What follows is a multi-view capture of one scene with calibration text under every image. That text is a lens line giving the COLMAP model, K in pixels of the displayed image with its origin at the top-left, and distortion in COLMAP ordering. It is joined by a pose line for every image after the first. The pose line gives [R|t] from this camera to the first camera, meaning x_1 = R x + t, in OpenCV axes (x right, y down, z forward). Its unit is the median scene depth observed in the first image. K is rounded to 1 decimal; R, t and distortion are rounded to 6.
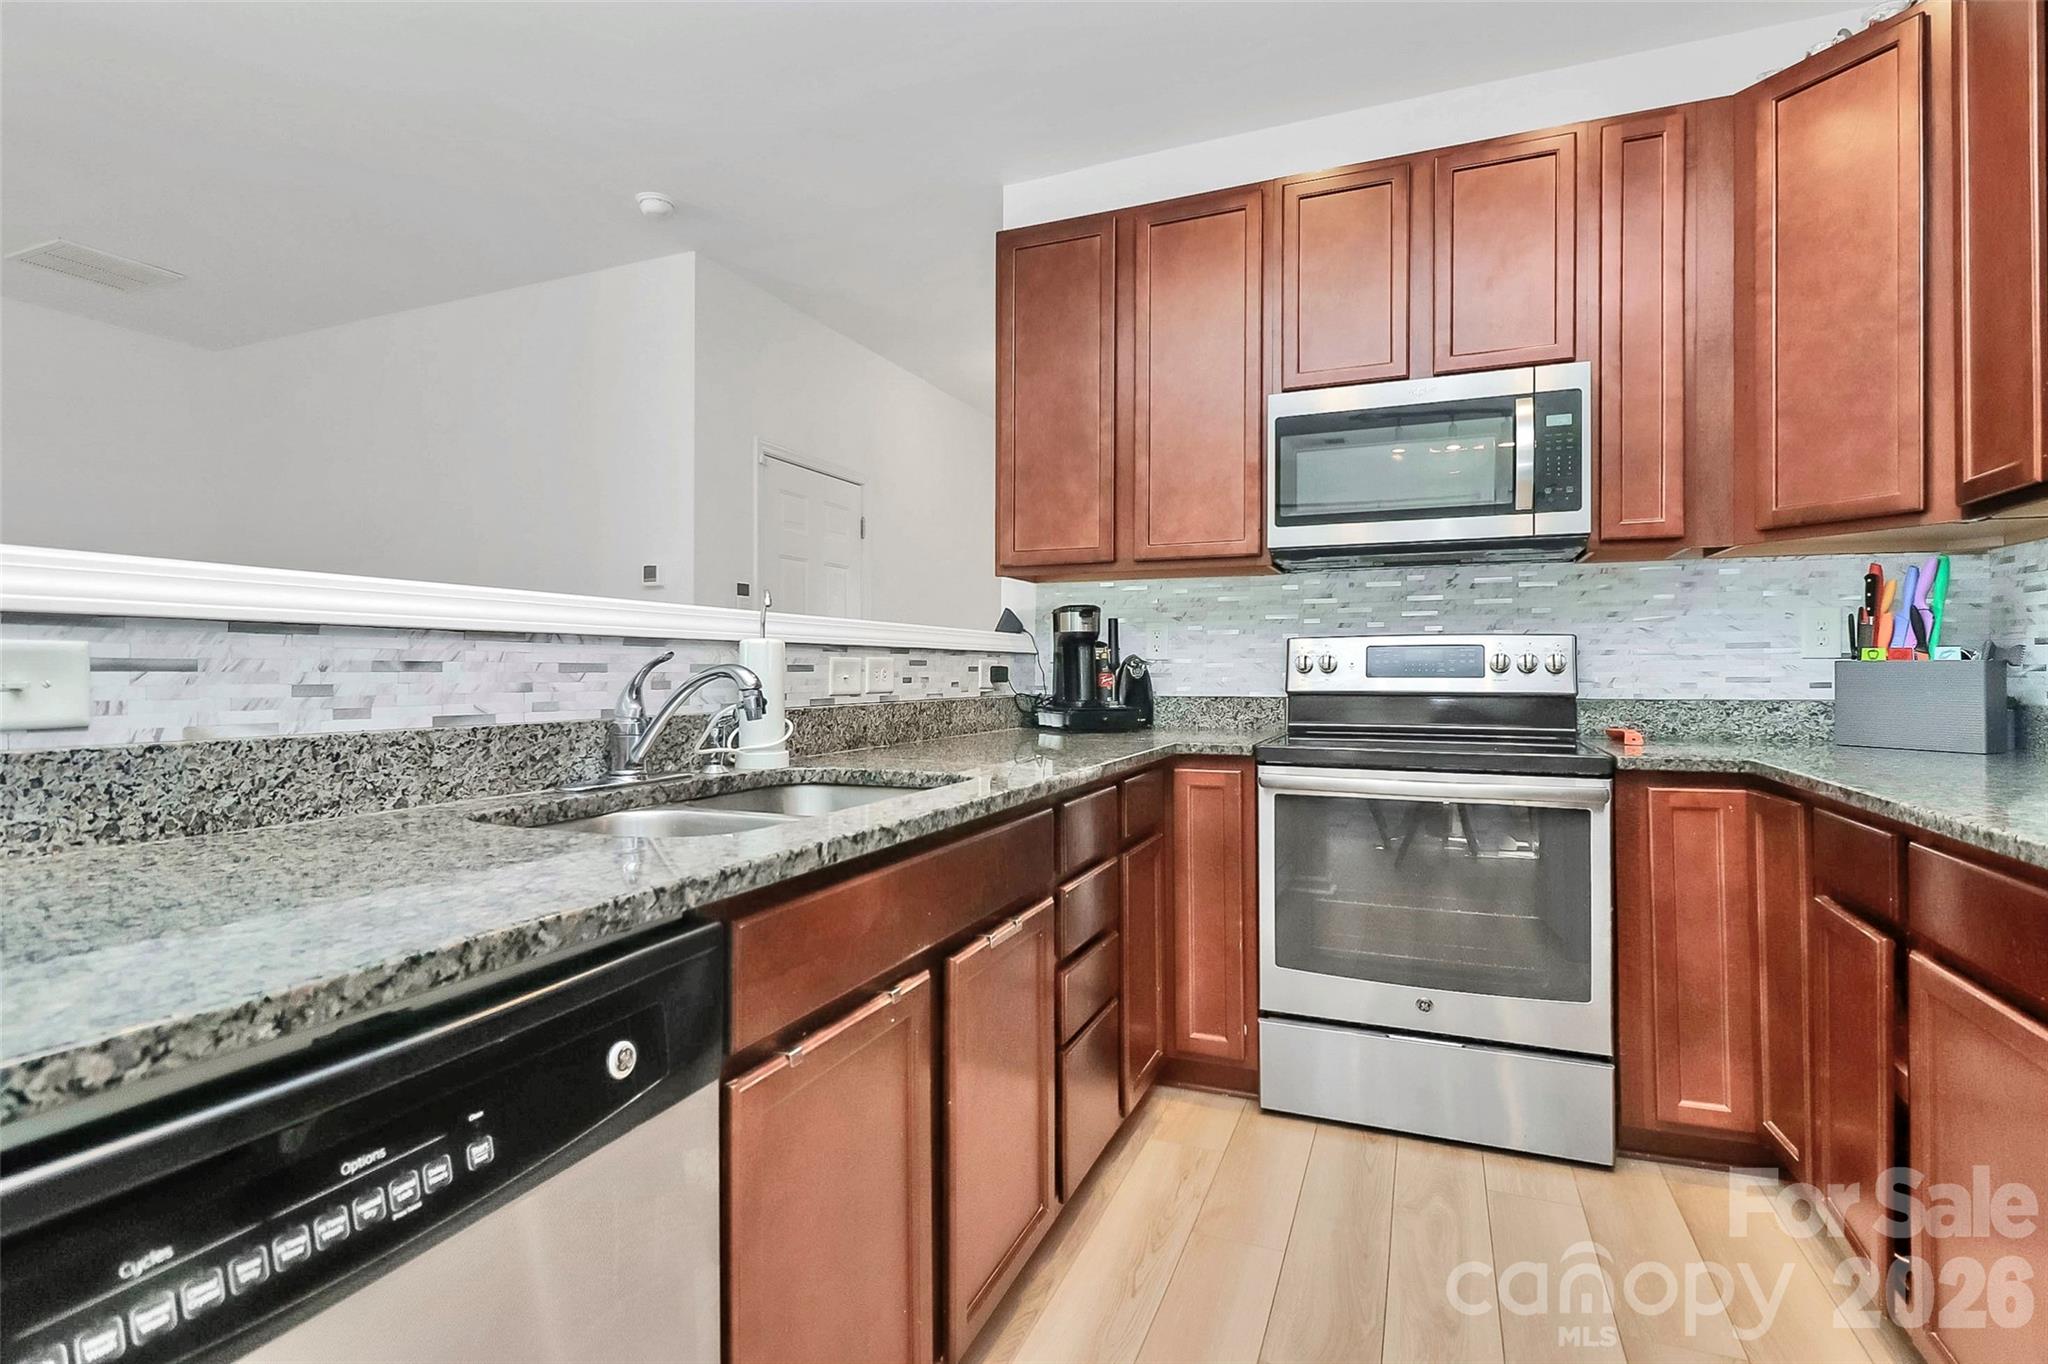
lens RADIAL K [[976.0, 0, 1020.3], [0, 976.0, 673.7], [0, 0, 1]] dist [-0.022817, -0.000119]
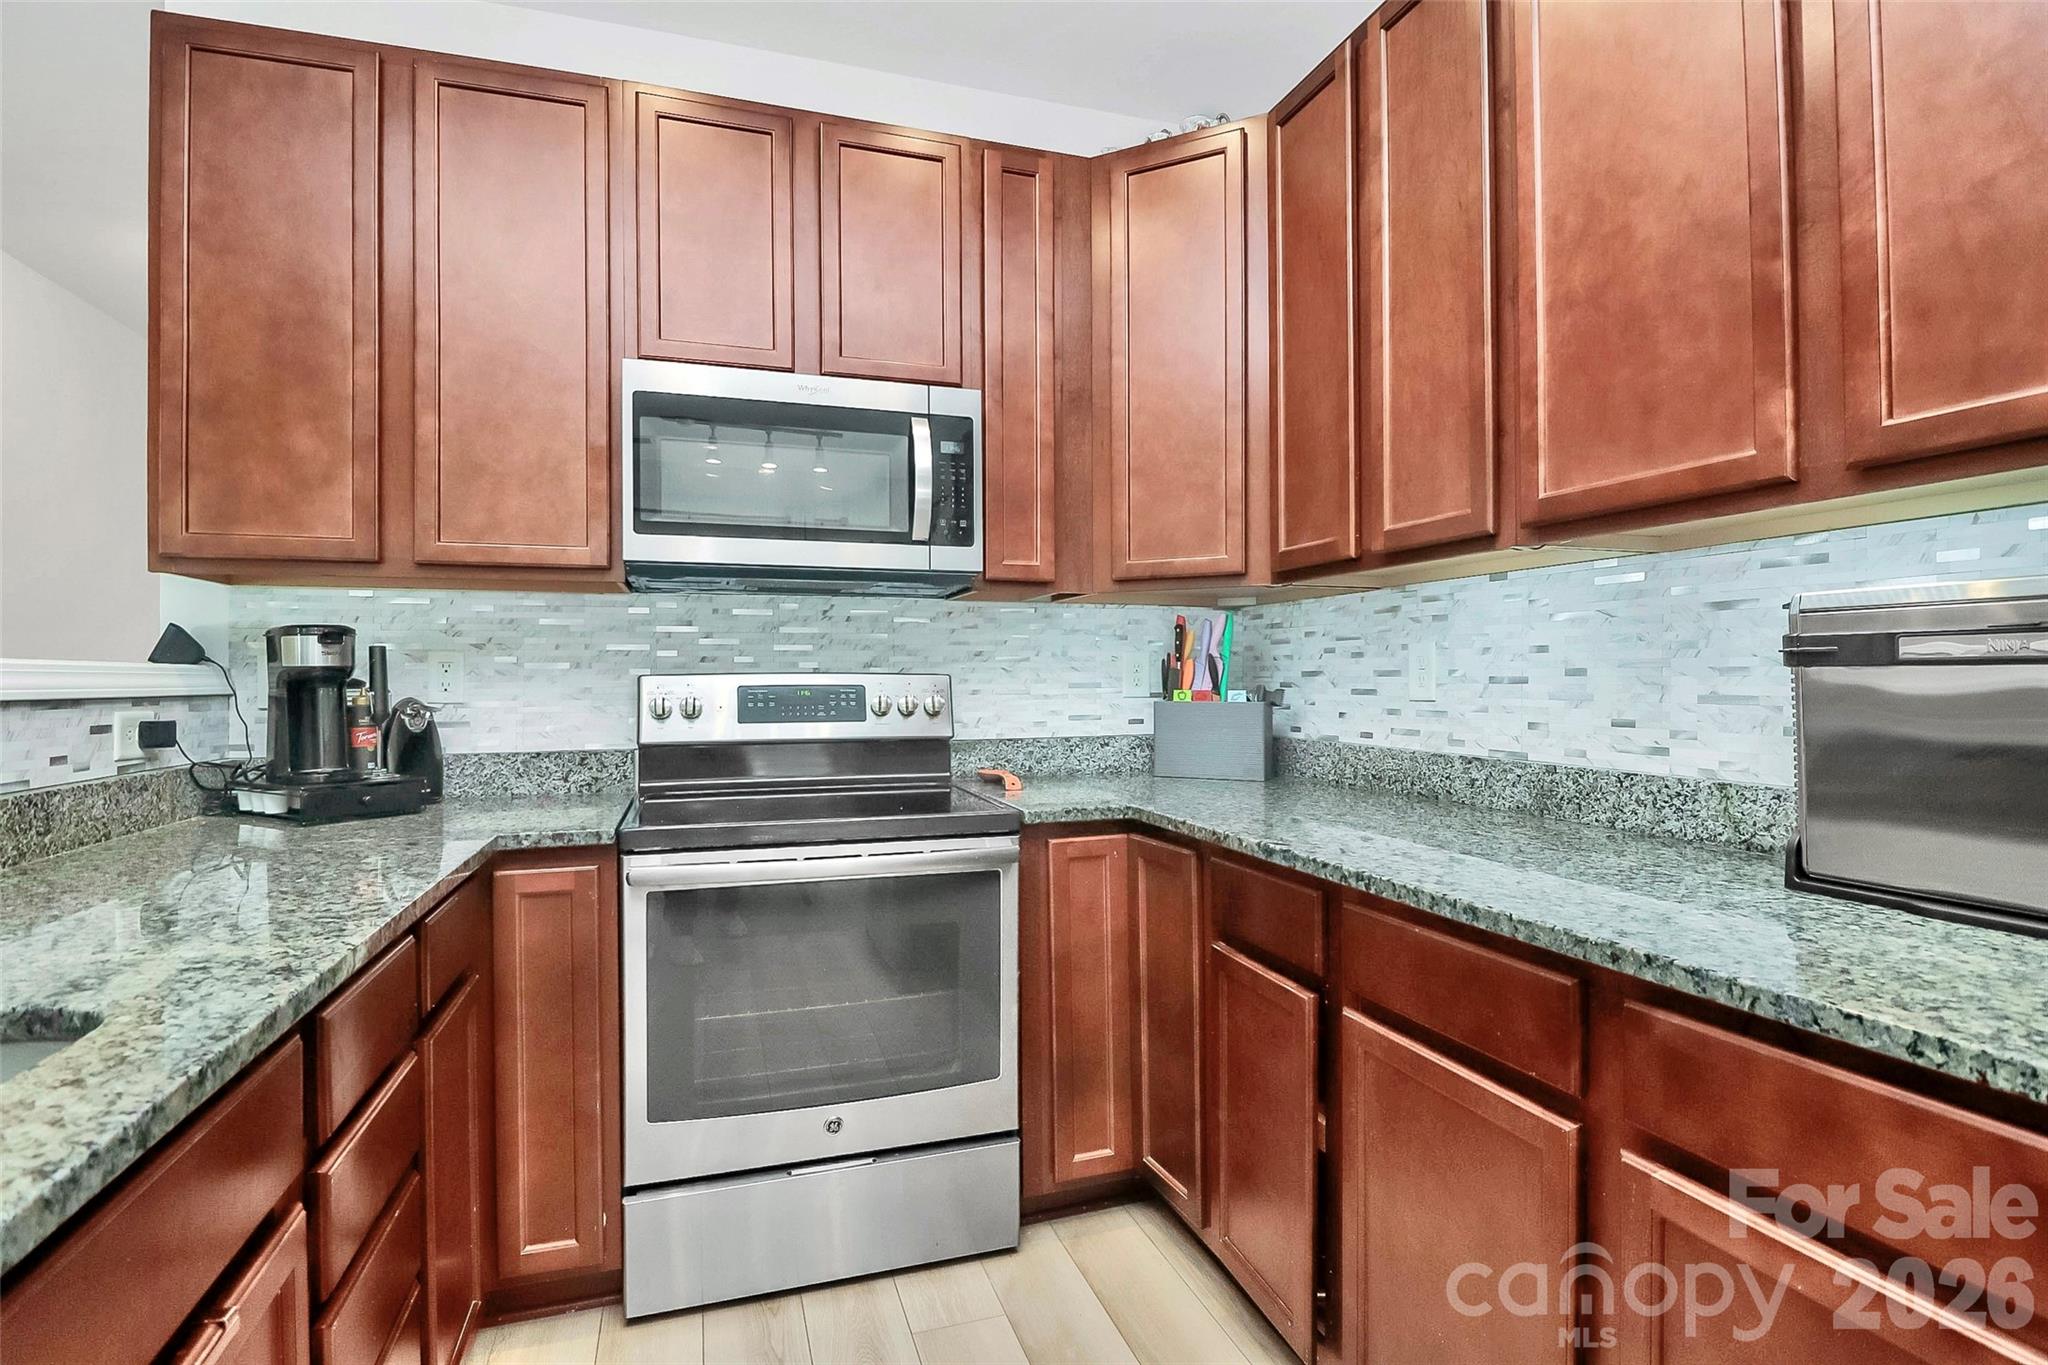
lens RADIAL K [[1004.1, 0, 1024.0], [0, 1004.1, 682.5], [0, 0, 1]] dist [0.011686, -0.019201]
pose [[0.764804, 0.000285, 0.644263, -0.011735], [0.004574, 0.999972, -0.005871, -0.026944], [-0.644247, 0.007437, 0.764781, 0.196084]]
